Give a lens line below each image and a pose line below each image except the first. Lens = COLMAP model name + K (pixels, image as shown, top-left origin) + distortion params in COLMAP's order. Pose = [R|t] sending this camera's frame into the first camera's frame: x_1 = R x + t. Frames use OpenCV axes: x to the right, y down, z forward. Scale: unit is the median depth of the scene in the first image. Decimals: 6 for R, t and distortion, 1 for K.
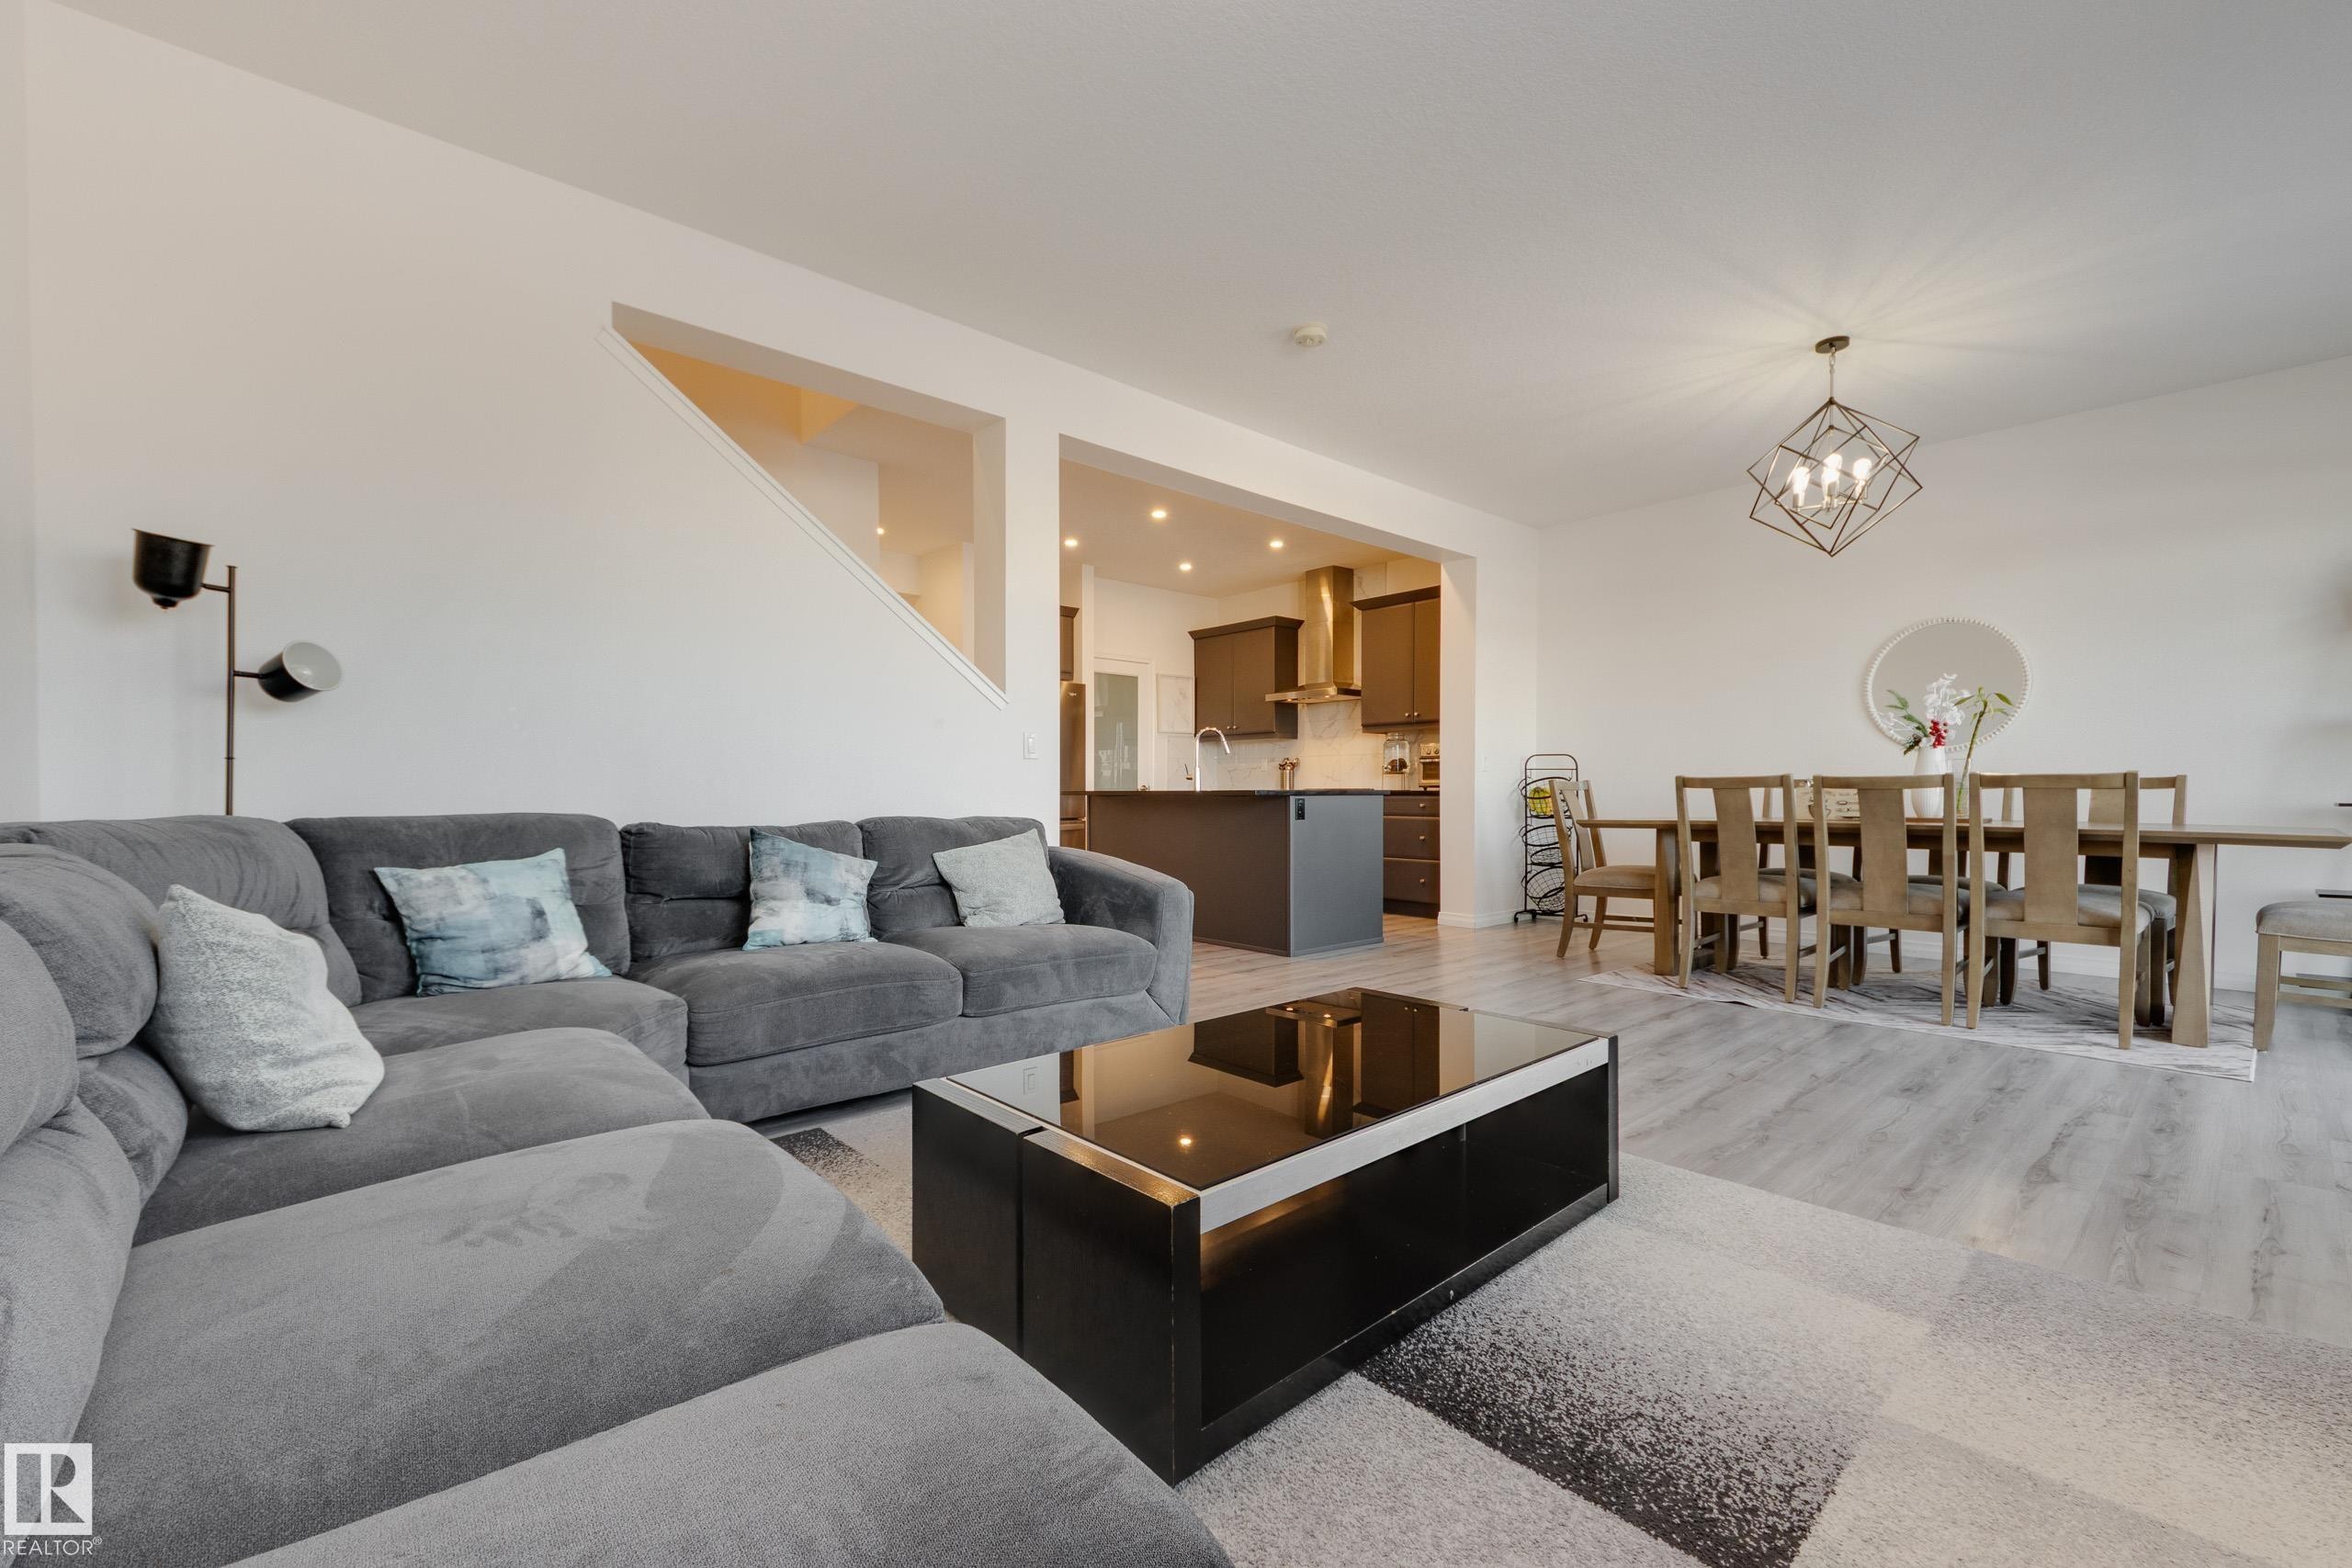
lens RADIAL K [[975.2, 0, 1170.3], [0, 975.2, 805.3], [0, 0, 1]] dist [0.004745, -0.004931]
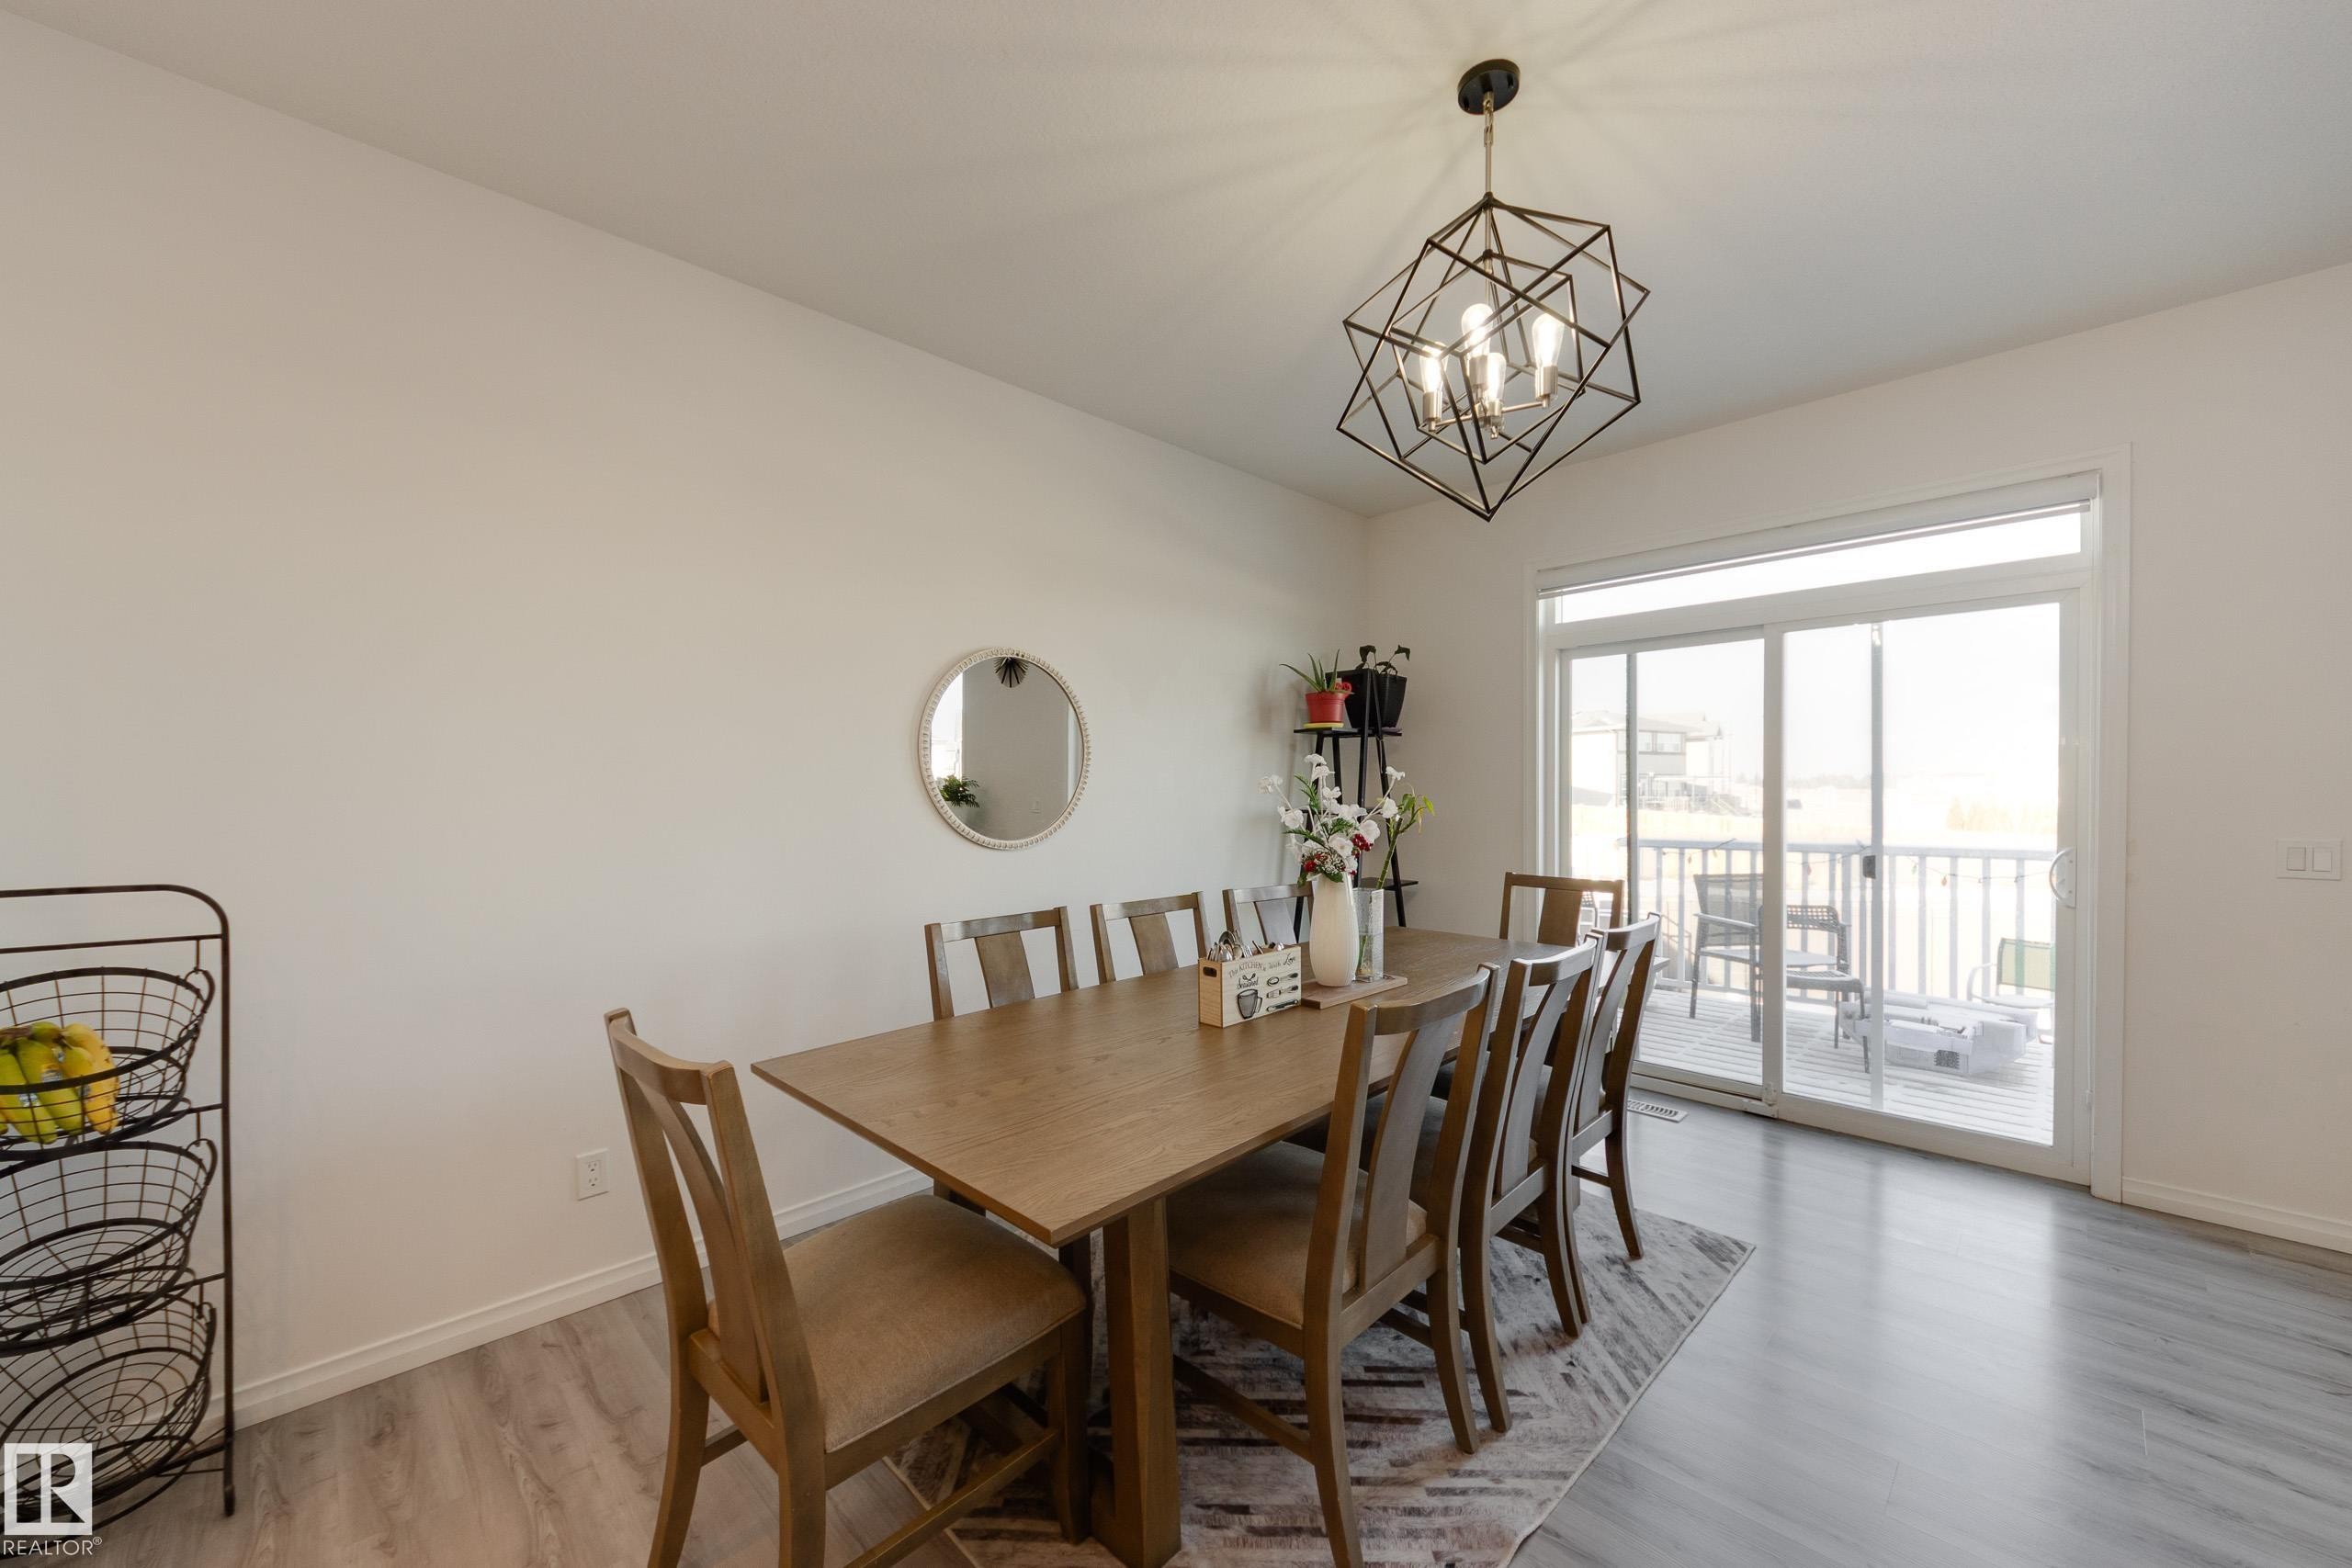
lens RADIAL K [[894.6, 0, 1180.6], [0, 894.6, 810.0], [0, 0, 1]] dist [-0.001522, -0.000734]
pose [[-0.057326, -0.016661, 0.998216, 0.118311], [0.019352, 0.999654, 0.017797, -0.060810], [-0.998168, 0.020338, -0.056983, 0.618015]]
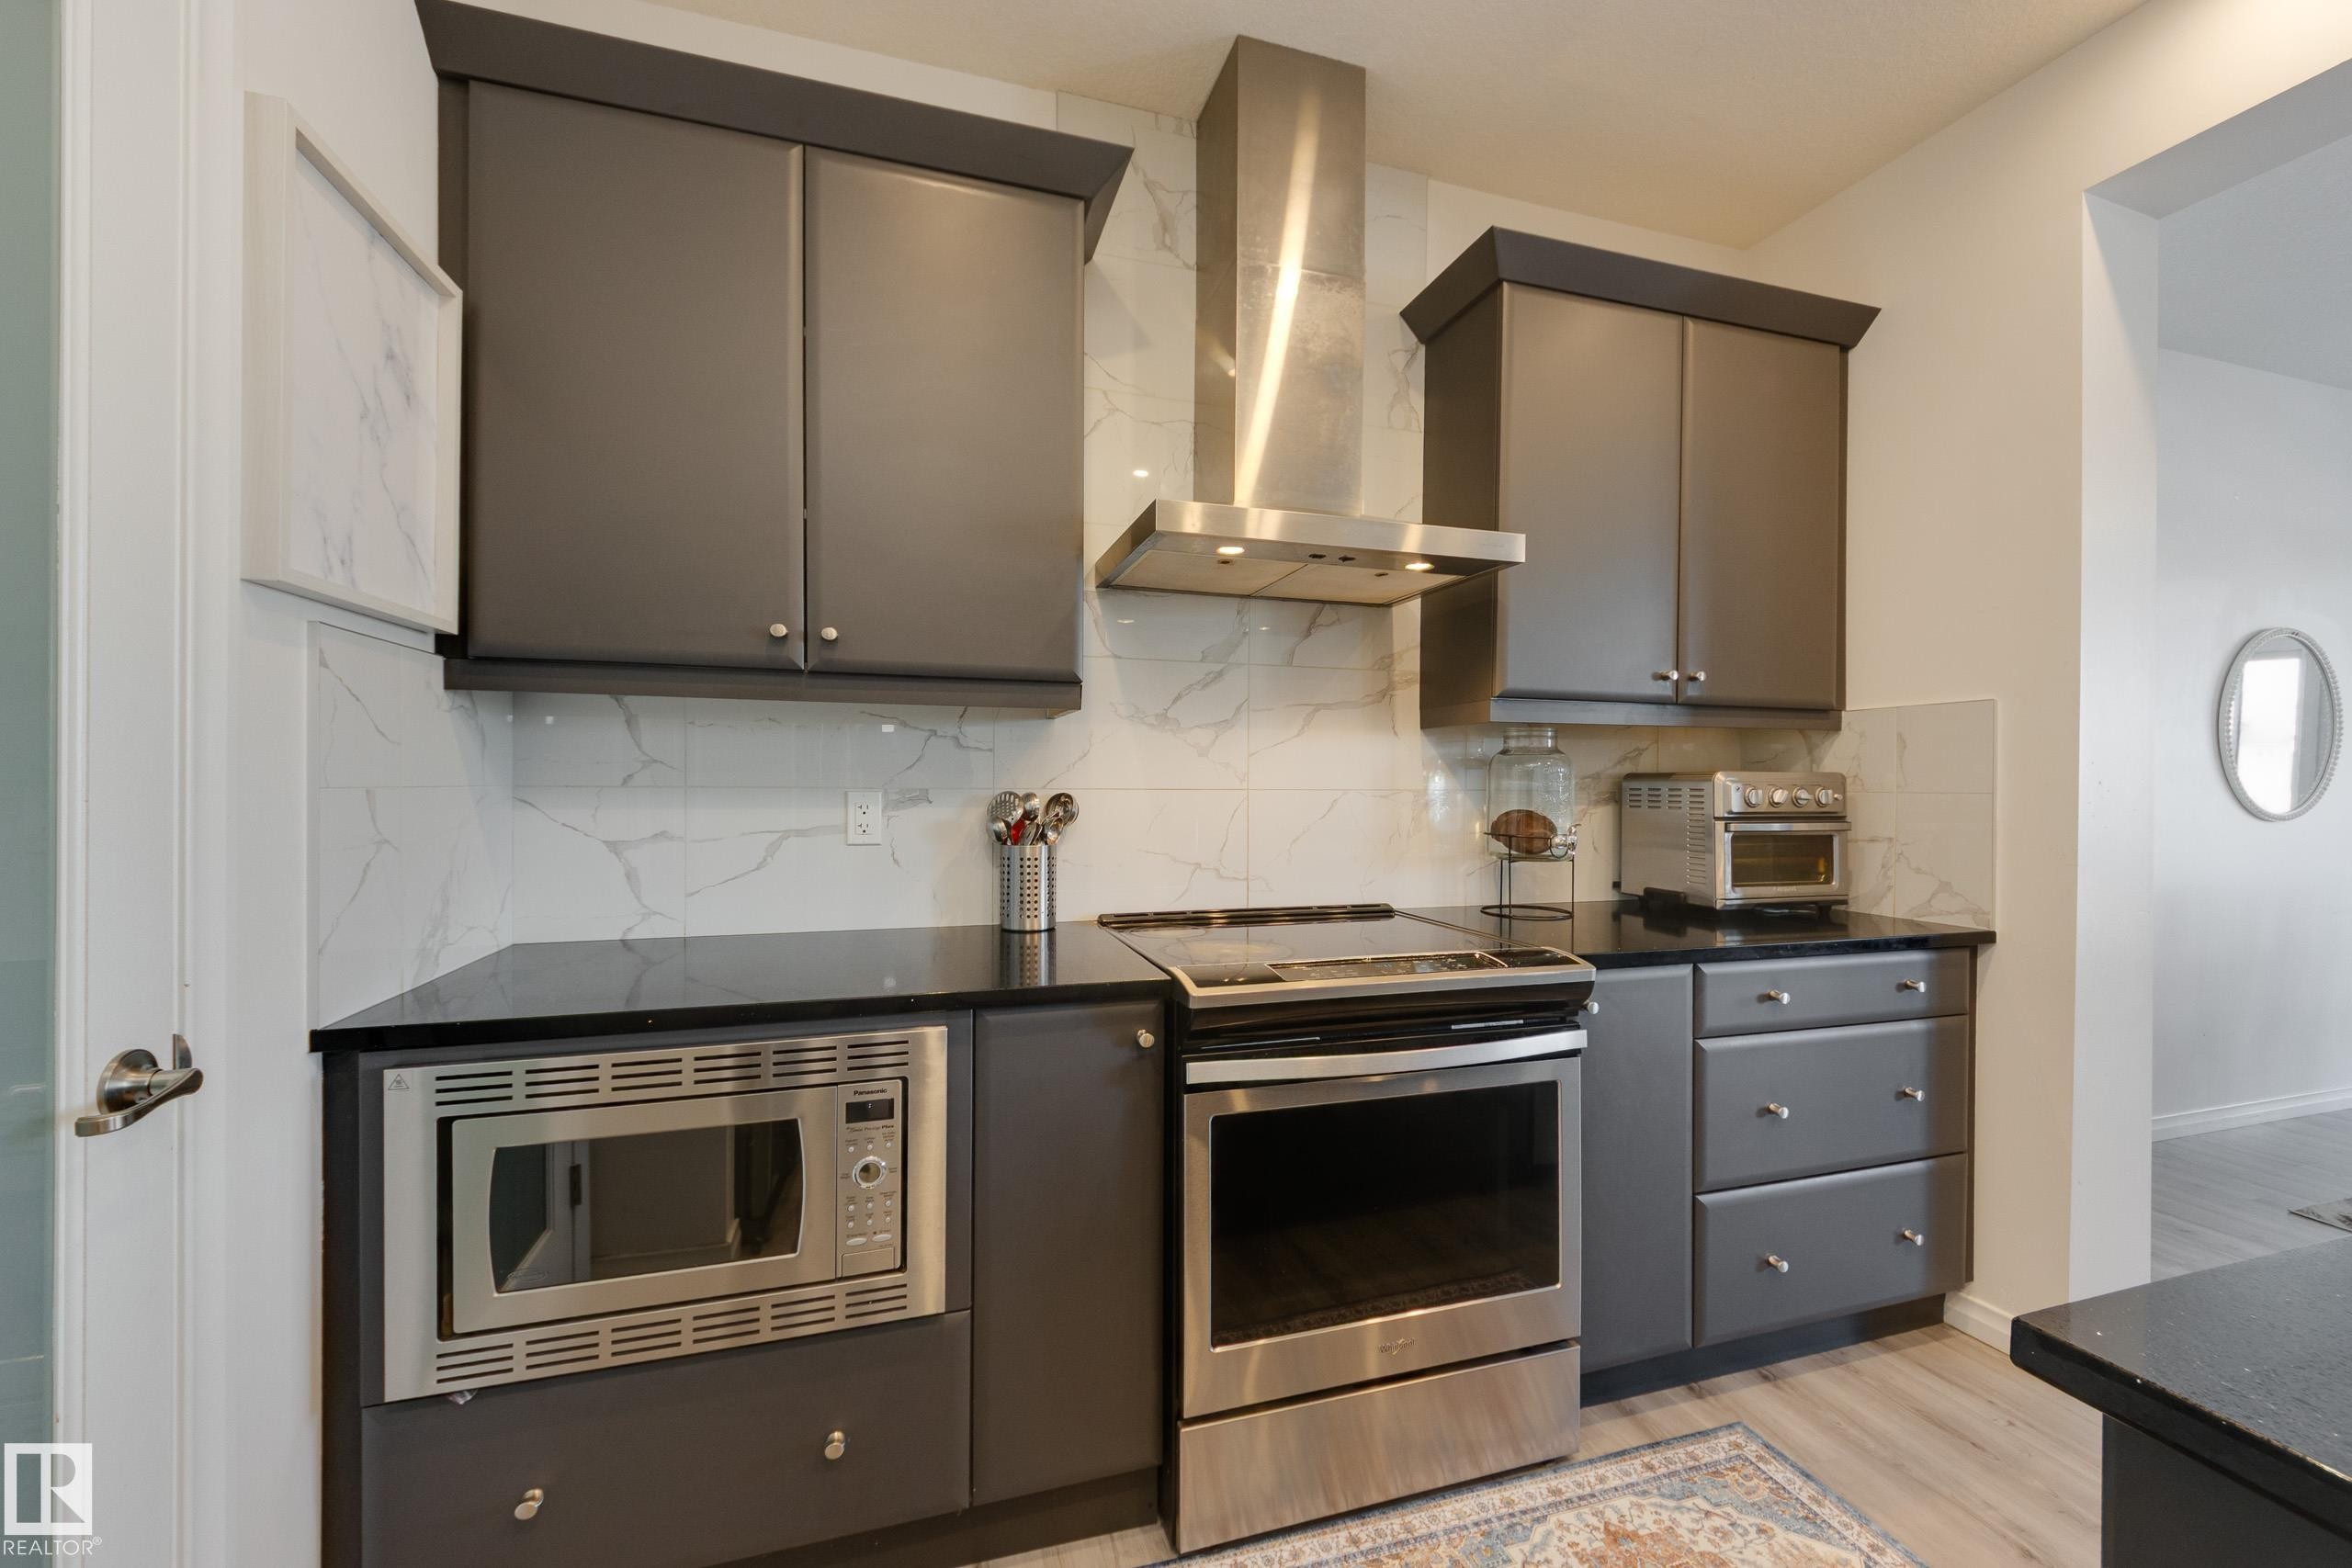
lens RADIAL K [[894.6, 0, 1175.9], [0, 894.6, 786.6], [0, 0, 1]] dist [-0.001522, -0.000734]
pose [[0.423256, 0.000313, 0.906010, -0.075620], [0.006106, 0.999976, -0.003198, -0.054891], [-0.905990, 0.006885, 0.423244, 0.971370]]
